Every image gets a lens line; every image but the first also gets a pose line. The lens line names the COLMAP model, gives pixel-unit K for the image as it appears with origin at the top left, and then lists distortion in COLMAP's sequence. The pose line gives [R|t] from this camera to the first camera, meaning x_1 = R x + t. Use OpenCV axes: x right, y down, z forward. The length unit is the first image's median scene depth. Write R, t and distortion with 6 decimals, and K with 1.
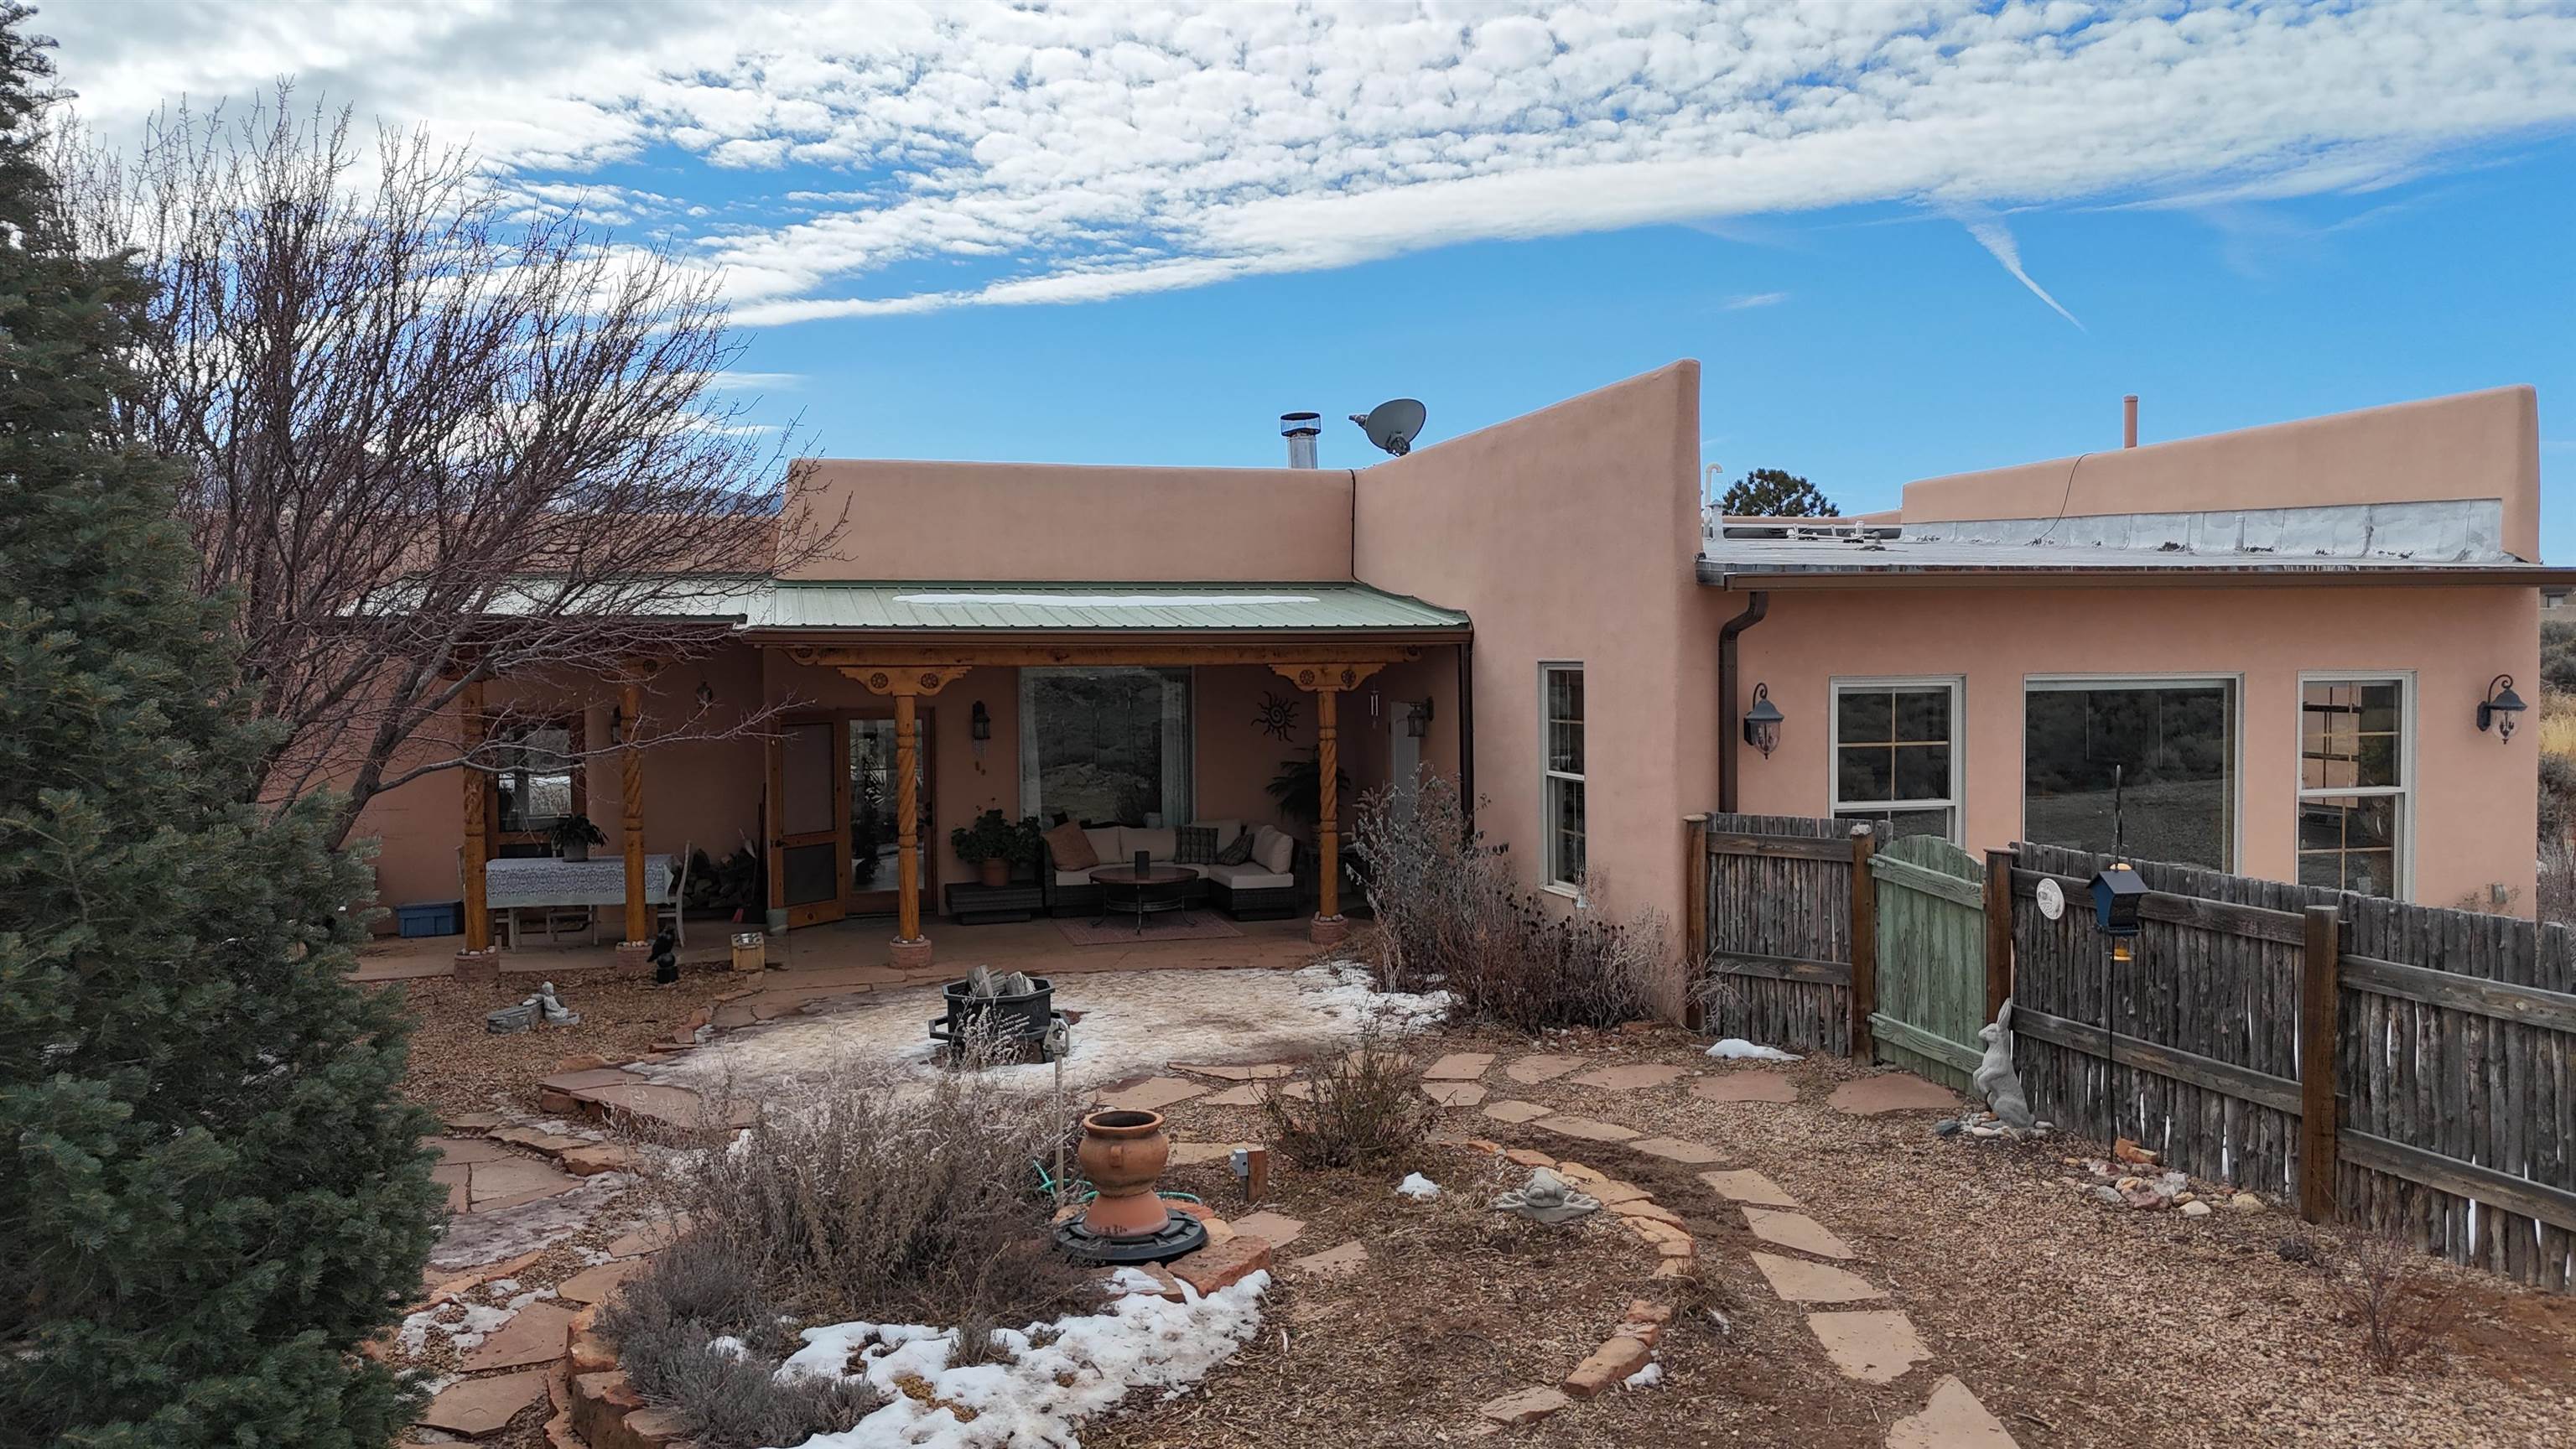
lens RADIAL K [[1893.5, 0, 1283.5], [0, 1893.5, 716.7], [0, 0, 1]] dist [0.052310, -0.028470]
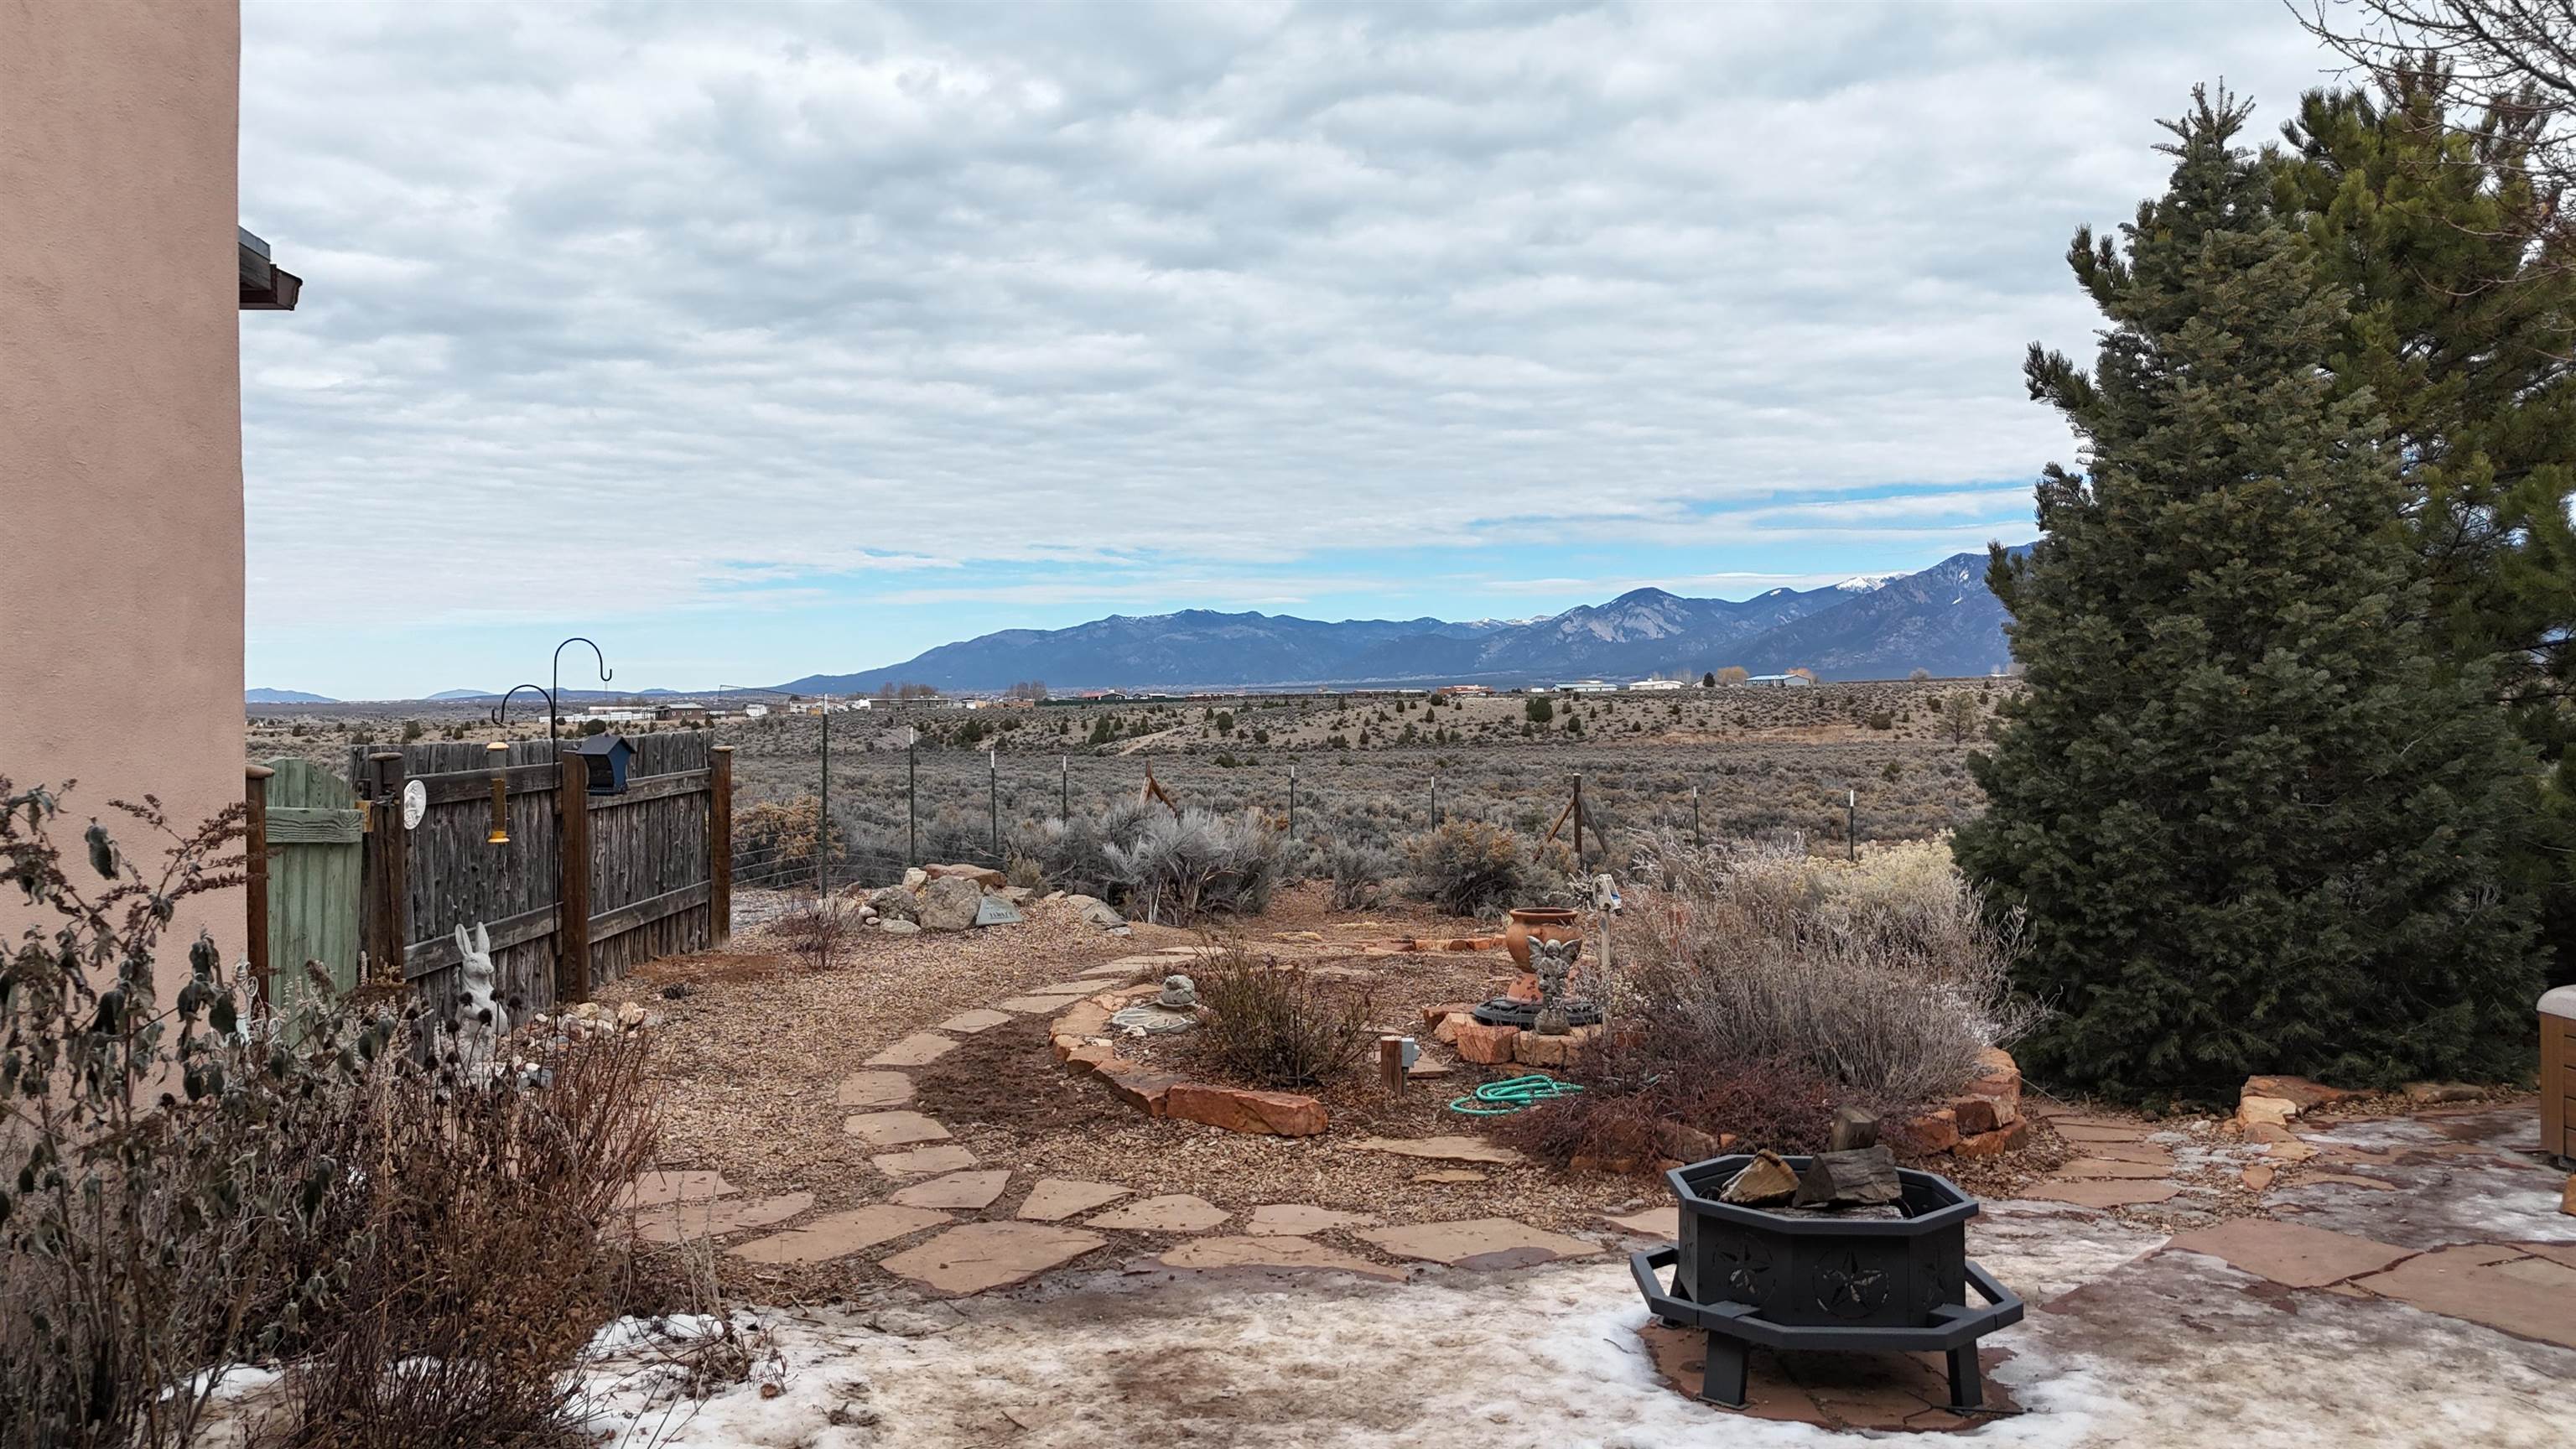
lens RADIAL K [[1893.5, 0, 1295.0], [0, 1893.5, 718.3], [0, 0, 1]] dist [0.052310, -0.028470]
pose [[-0.970579, 0.004611, 0.240739, -0.201128], [0.012663, 0.999410, 0.031914, 0.045715], [-0.240450, 0.034023, -0.970065, 2.009807]]
